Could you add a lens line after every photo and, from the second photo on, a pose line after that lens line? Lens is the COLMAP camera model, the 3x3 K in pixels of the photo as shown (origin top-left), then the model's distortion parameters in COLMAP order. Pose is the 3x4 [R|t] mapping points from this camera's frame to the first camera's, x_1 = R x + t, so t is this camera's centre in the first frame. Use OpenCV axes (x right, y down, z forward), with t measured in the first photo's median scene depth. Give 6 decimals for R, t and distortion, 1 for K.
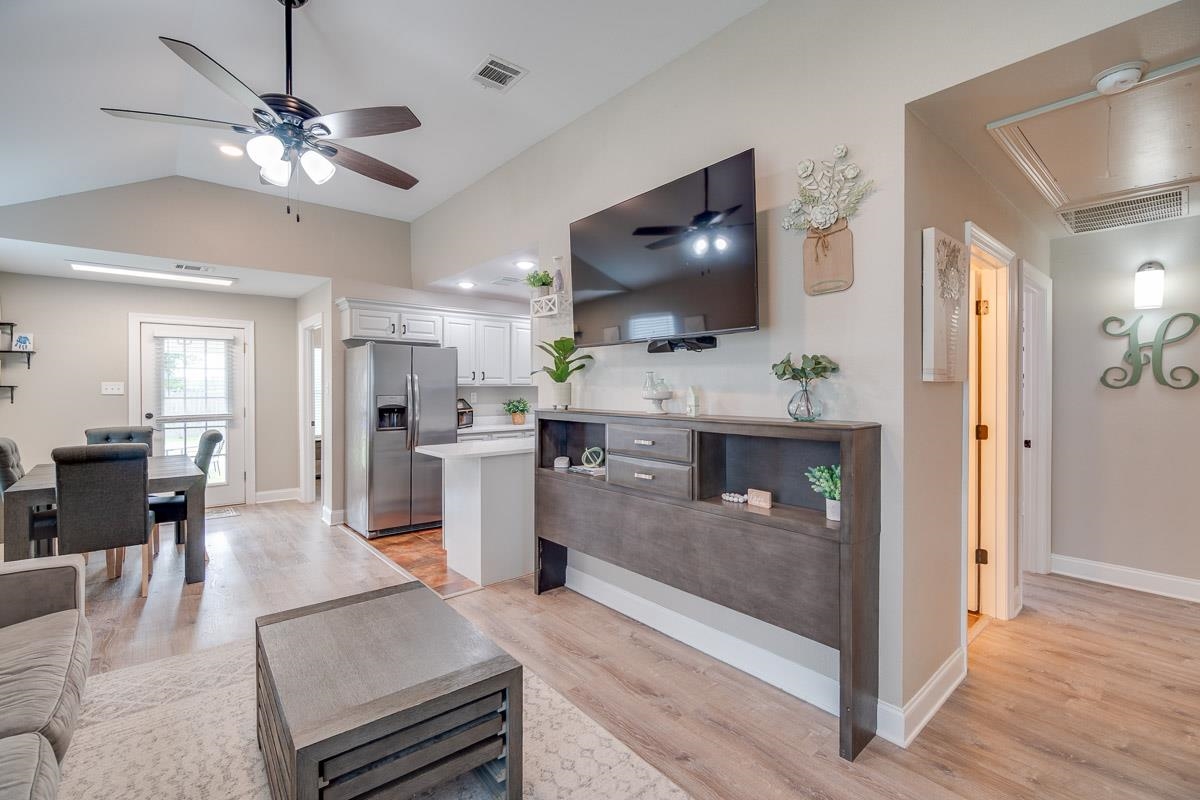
lens RADIAL K [[520.6, 0, 598.7], [0, 520.6, 394.9], [0, 0, 1]] dist [-0.000979, -0.000152]
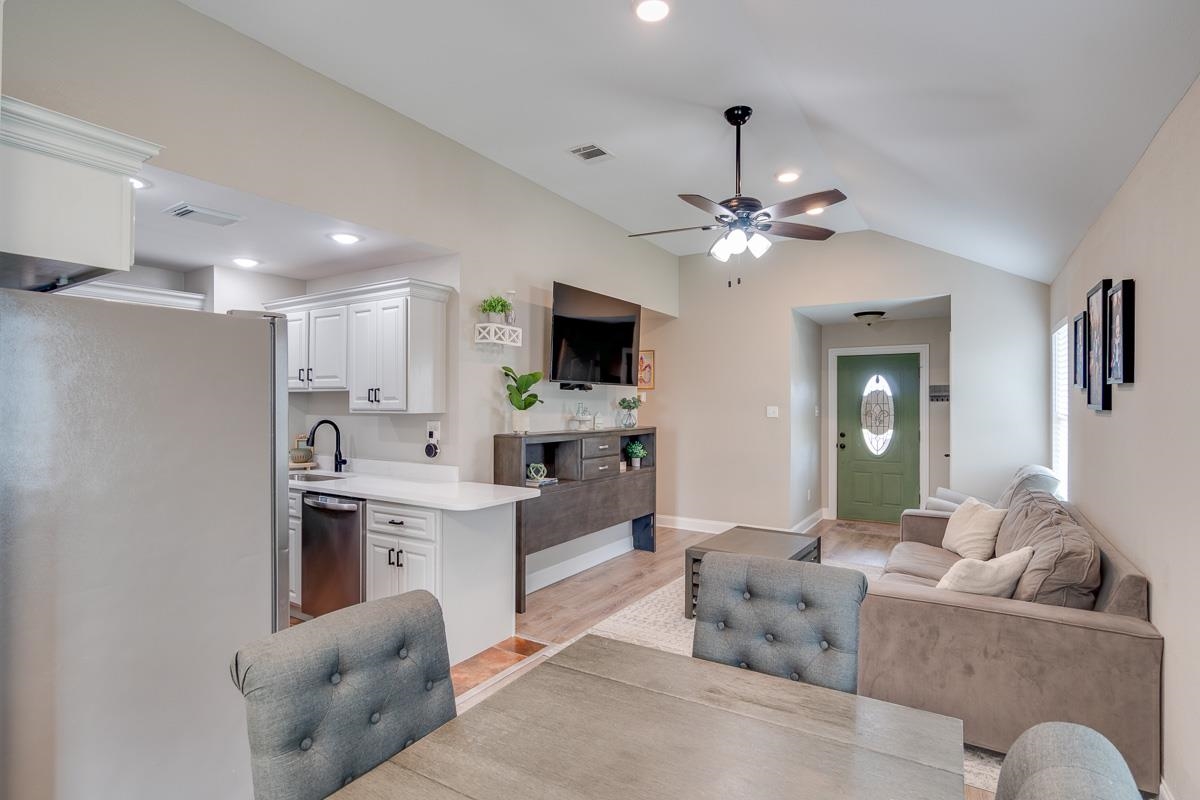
lens RADIAL K [[611.2, 0, 600.3], [0, 611.2, 399.7], [0, 0, 1]] dist [-0.000663, -0.000024]
pose [[-0.301174, -0.000665, 0.953569, -1.570307], [0.005900, 0.999979, 0.002561, -0.055637], [-0.953551, 0.006397, -0.301163, 1.432246]]
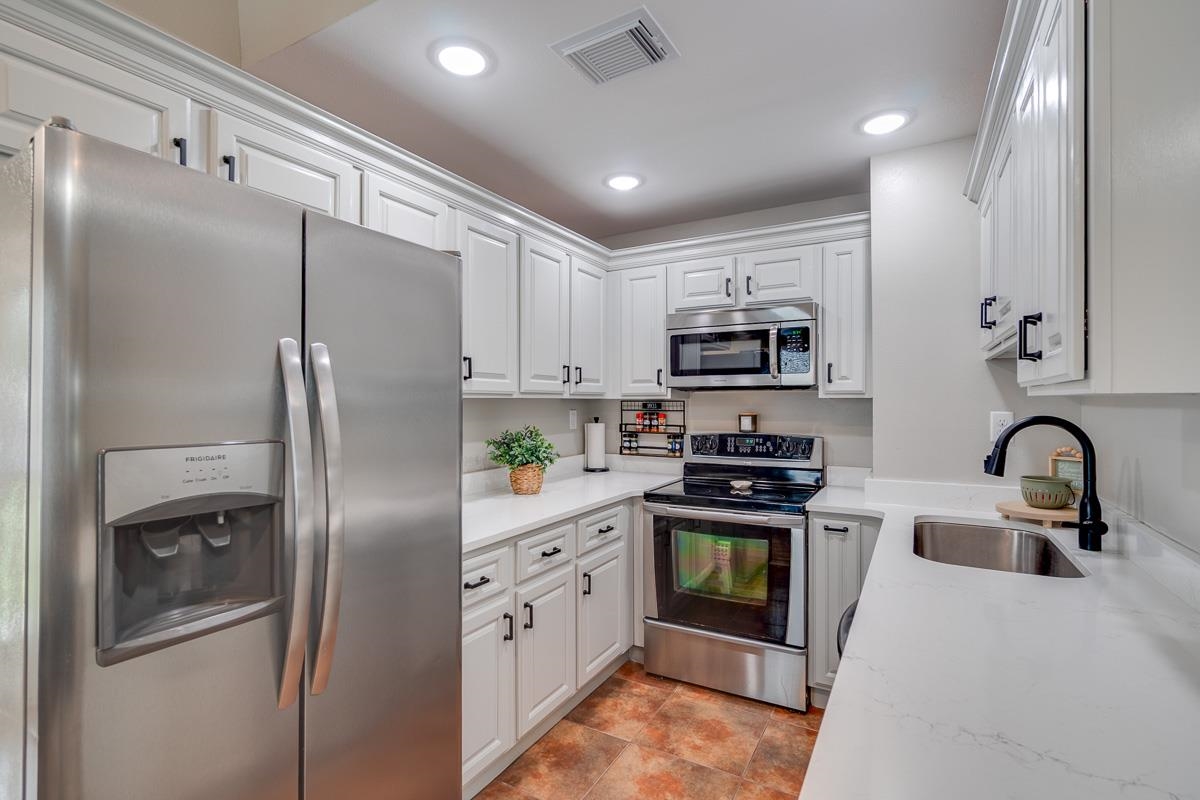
lens RADIAL K [[555.9, 0, 604.8], [0, 555.9, 402.0], [0, 0, 1]] dist [0.002212, 0.000159]
pose [[0.936849, -0.000837, 0.349734, -0.296812], [0.004153, 0.999953, -0.008733, -0.011275], [-0.349711, 0.009634, 0.936808, 0.683490]]
